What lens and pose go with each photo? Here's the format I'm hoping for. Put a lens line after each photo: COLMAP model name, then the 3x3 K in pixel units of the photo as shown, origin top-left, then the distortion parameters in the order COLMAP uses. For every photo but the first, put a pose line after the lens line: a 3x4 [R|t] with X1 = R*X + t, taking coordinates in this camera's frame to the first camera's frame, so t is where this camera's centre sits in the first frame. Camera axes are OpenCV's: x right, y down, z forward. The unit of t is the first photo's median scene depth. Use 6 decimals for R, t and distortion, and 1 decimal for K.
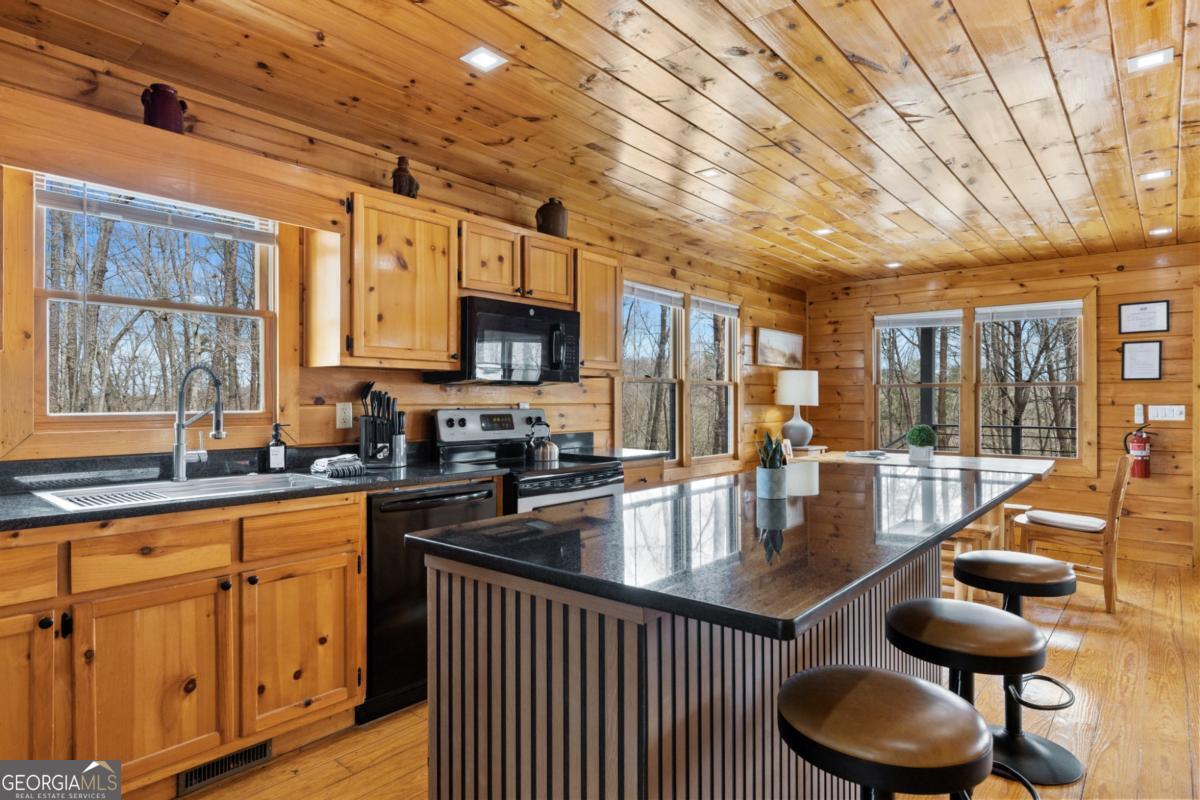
lens RADIAL K [[664.5, 0, 600.0], [0, 664.5, 400.0], [0, 0, 1]] dist [0.017785, -0.001733]
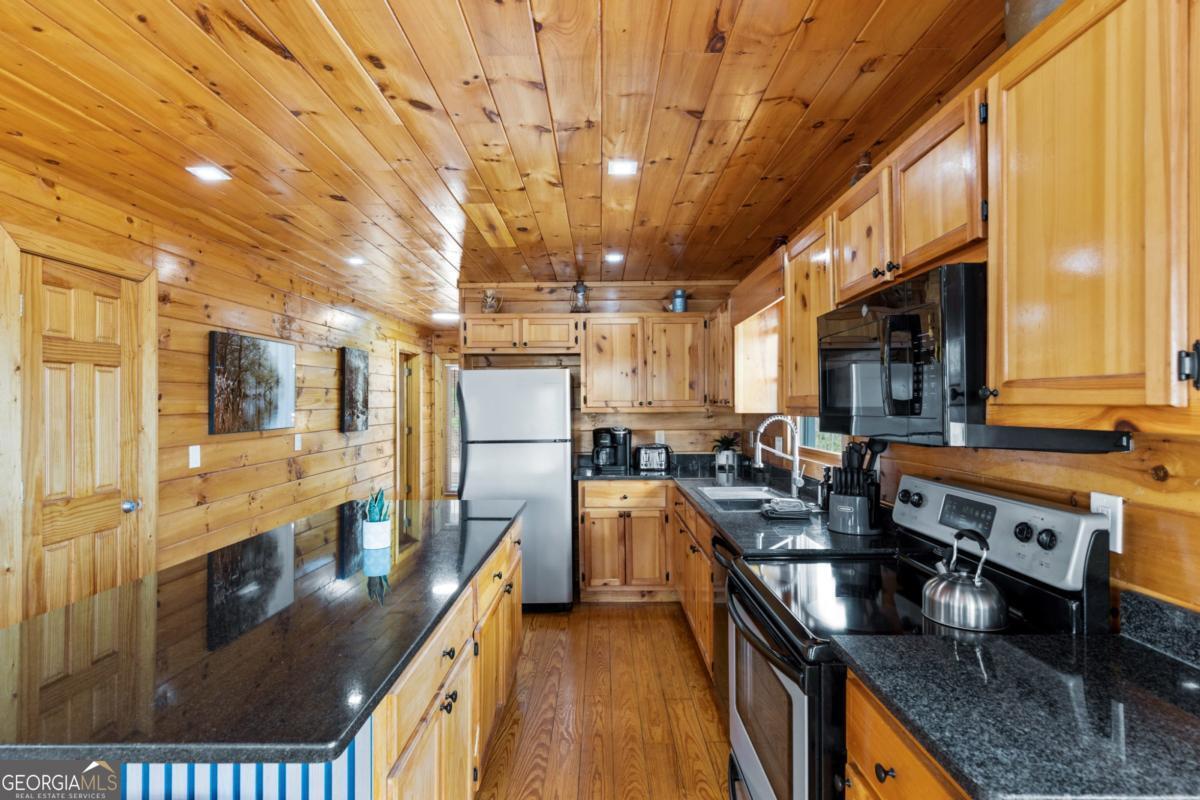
lens RADIAL K [[590.3, 0, 594.8], [0, 590.3, 403.1], [0, 0, 1]] dist [-0.000677, -0.000024]
pose [[-0.769406, -0.000952, -0.638759, 0.242062], [0.004081, 0.999971, -0.006405, -0.034913], [0.638747, -0.007535, -0.769380, 0.791327]]
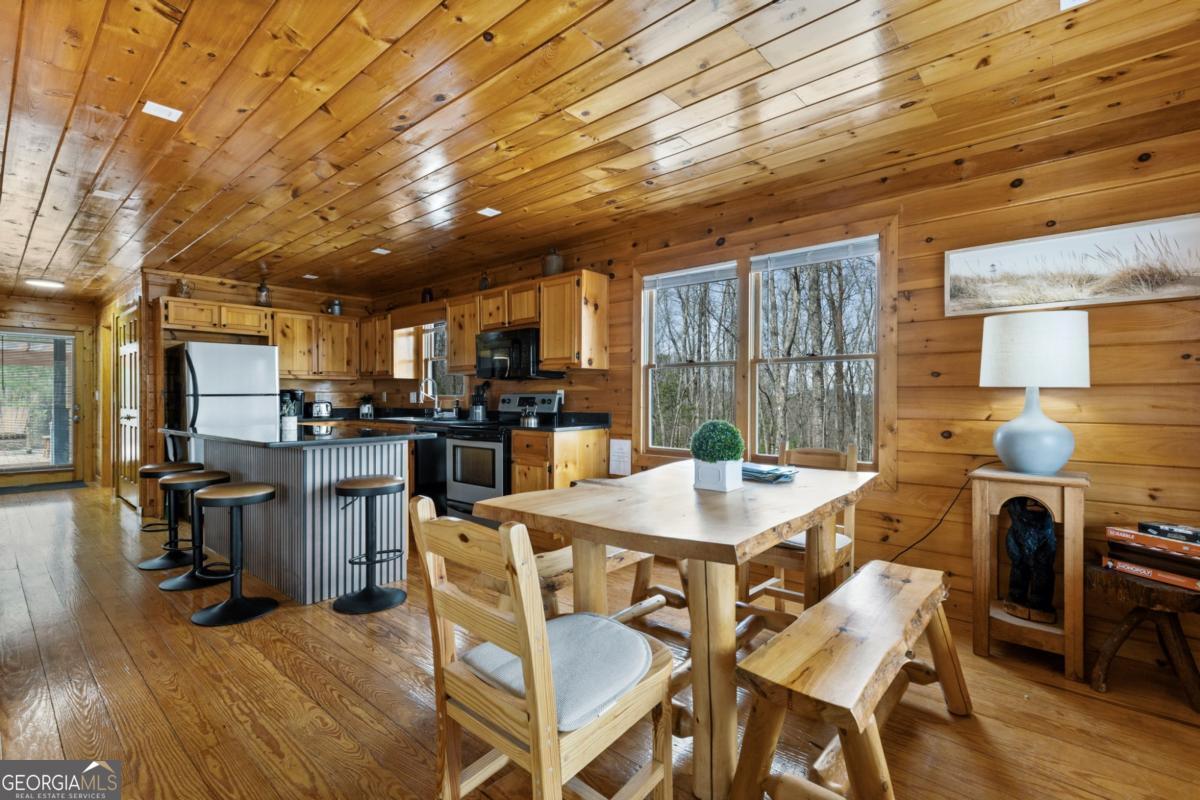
lens RADIAL K [[543.5, 0, 597.9], [0, 543.5, 400.1], [0, 0, 1]] dist [0.007874, -0.000595]
pose [[-0.018365, 0.004273, -0.999822, 0.813511], [0.004245, 0.999982, 0.004196, 0.016379], [0.999822, -0.004168, -0.018383, 0.815743]]
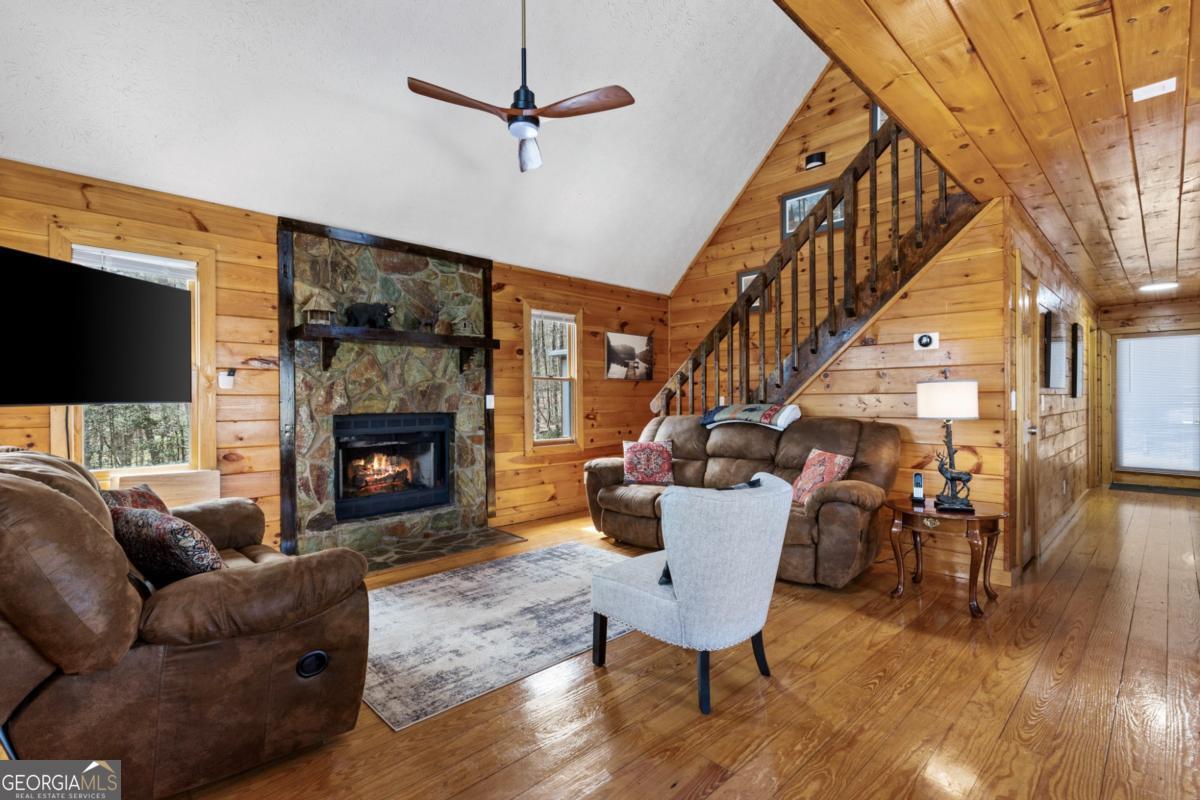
lens RADIAL K [[543.5, 0, 597.9], [0, 543.5, 400.1], [0, 0, 1]] dist [0.007874, -0.000595]
pose [[-0.994458, 0.002440, 0.105102, 0.745081], [0.001837, 0.999981, -0.005830, 0.016731], [-0.105114, -0.005605, -0.994444, 0.910129]]
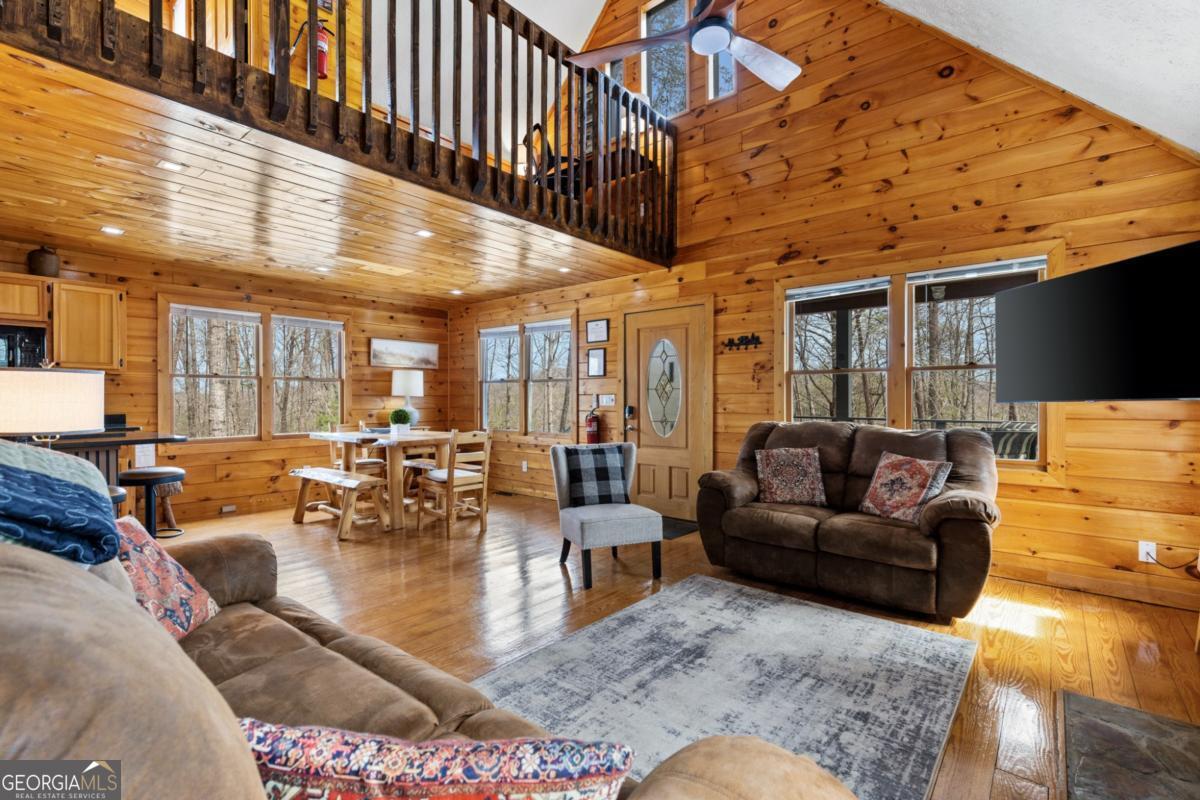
lens RADIAL K [[543.5, 0, 597.9], [0, 543.5, 400.1], [0, 0, 1]] dist [0.007874, -0.000595]
pose [[0.999985, -0.002001, 0.005089, 0.790831], [0.001968, 0.999977, 0.006450, 0.011228], [-0.005102, -0.006440, 0.999966, -0.115774]]
